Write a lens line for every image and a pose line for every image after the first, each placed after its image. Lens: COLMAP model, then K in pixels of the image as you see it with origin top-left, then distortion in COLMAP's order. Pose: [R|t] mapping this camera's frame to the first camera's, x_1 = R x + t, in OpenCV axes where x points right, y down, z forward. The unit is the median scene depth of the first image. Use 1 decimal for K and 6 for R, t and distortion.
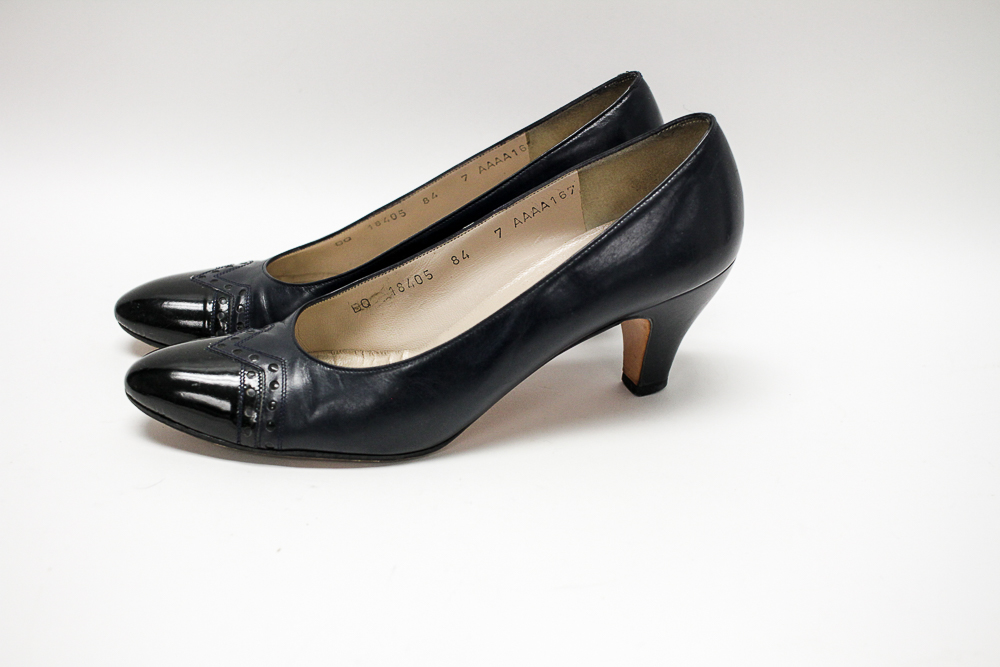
lens RADIAL K [[1197.7, 0, 499.8], [0, 1197.7, 334.2], [0, 0, 1]] dist [-0.104517, 0.000000]
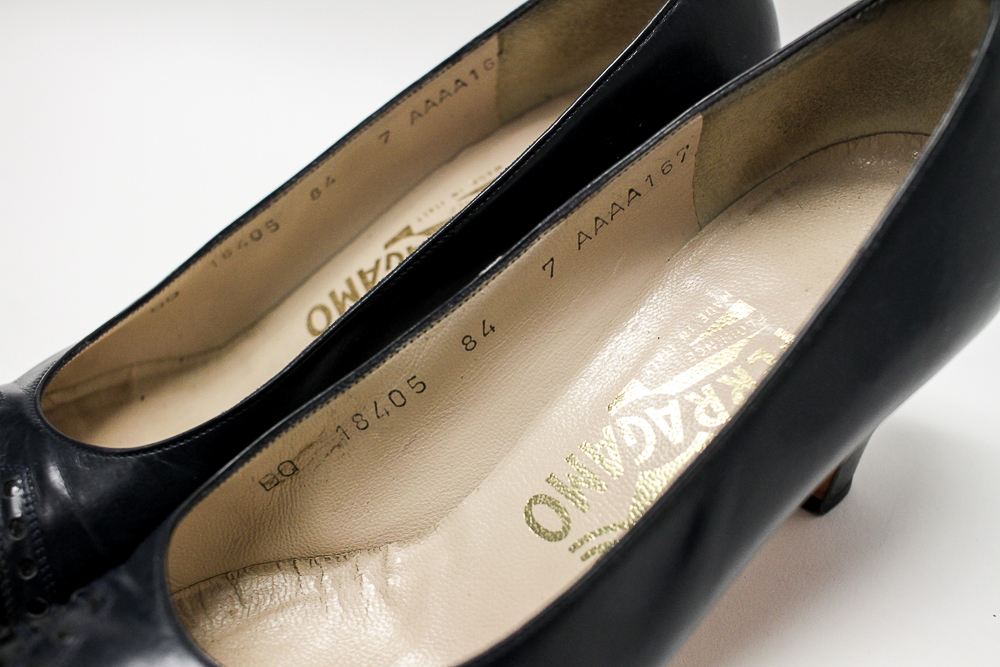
lens RADIAL K [[1197.7, 0, 500.5], [0, 1197.7, 332.3], [0, 0, 1]] dist [-0.104517, 0.000000]
pose [[0.950472, -0.189004, 0.246740, -0.137580], [0.155797, 0.976644, 0.147966, -0.130914], [-0.268943, -0.102197, 0.957719, 0.549653]]
